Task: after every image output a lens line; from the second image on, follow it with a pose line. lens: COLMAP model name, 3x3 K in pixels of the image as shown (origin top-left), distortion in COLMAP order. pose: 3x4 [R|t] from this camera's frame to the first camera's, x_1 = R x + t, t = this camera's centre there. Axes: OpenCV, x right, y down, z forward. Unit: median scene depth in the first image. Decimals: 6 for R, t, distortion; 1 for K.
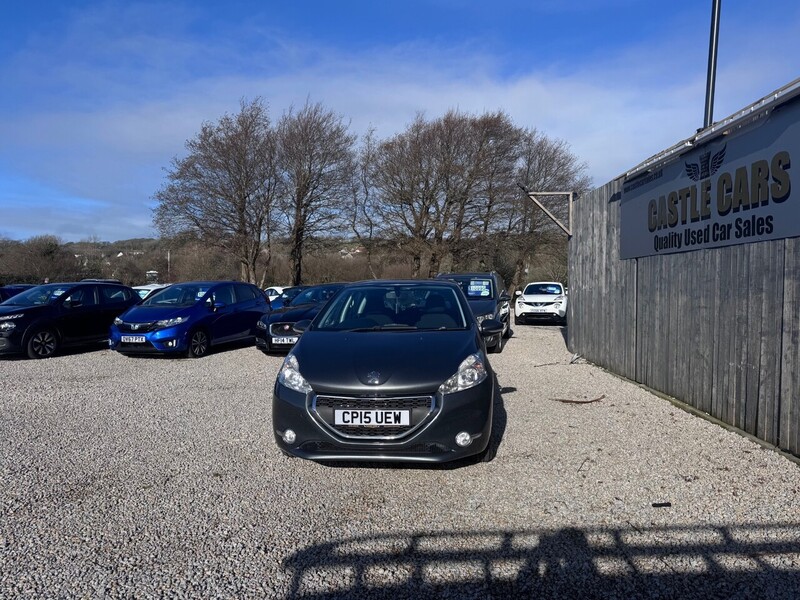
lens RADIAL K [[562.1, 0, 398.2], [0, 562.1, 303.0], [0, 0, 1]] dist [0.075491, -0.093057]
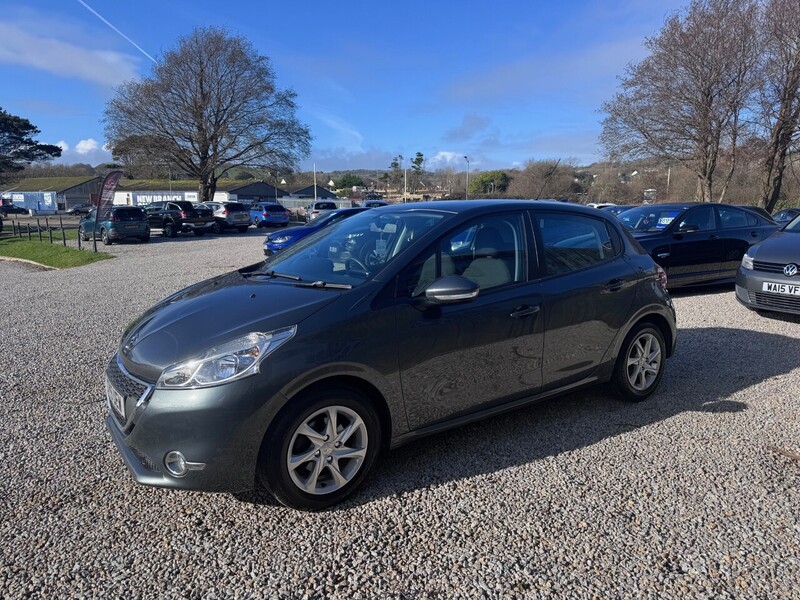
lens RADIAL K [[562.1, 0, 399.8], [0, 562.1, 297.5], [0, 0, 1]] dist [0.075491, -0.093057]
pose [[0.659409, 0.123483, -0.741574, 0.431638], [-0.024656, 0.989440, 0.142832, -0.022098], [0.751380, -0.075901, 0.655490, 0.469680]]
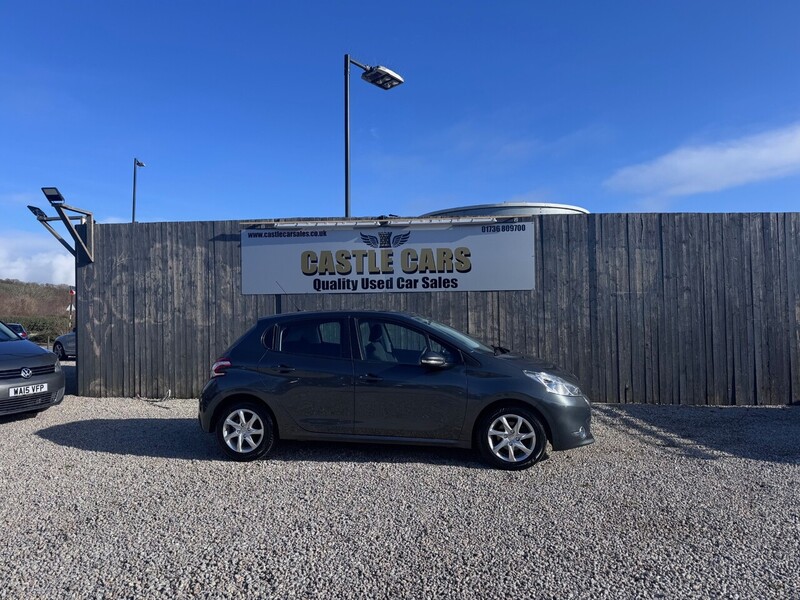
lens RADIAL K [[562.1, 0, 401.9], [0, 562.1, 299.1], [0, 0, 1]] dist [0.075491, -0.093057]
pose [[0.050444, 0.029061, 0.998304, -0.922607], [0.041123, 0.998668, -0.031149, -0.025342], [-0.997880, 0.042625, 0.049181, 0.816298]]
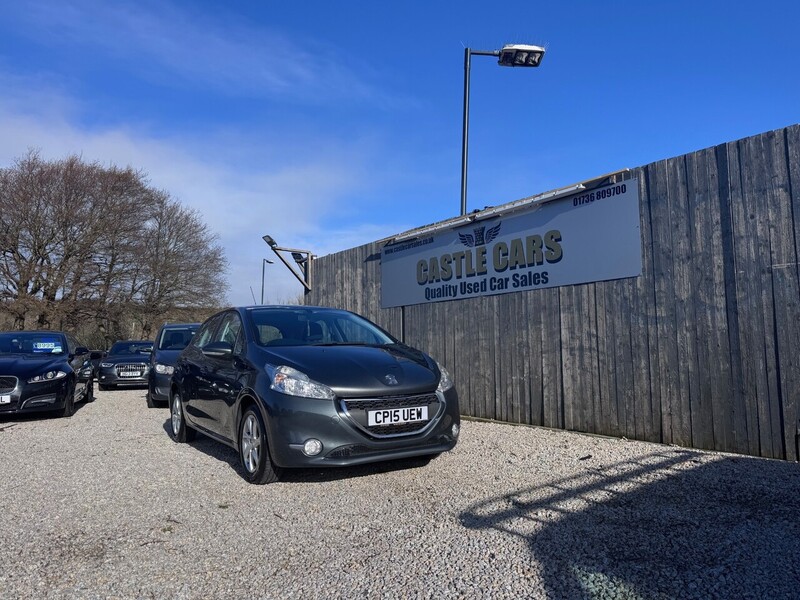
lens RADIAL K [[562.1, 0, 400.5], [0, 562.1, 300.1], [0, 0, 1]] dist [0.075491, -0.093057]
pose [[0.768079, 0.058844, 0.637645, -0.429998], [0.027266, 0.991860, -0.124376, 0.069828], [-0.639774, 0.112917, 0.760223, 0.097431]]
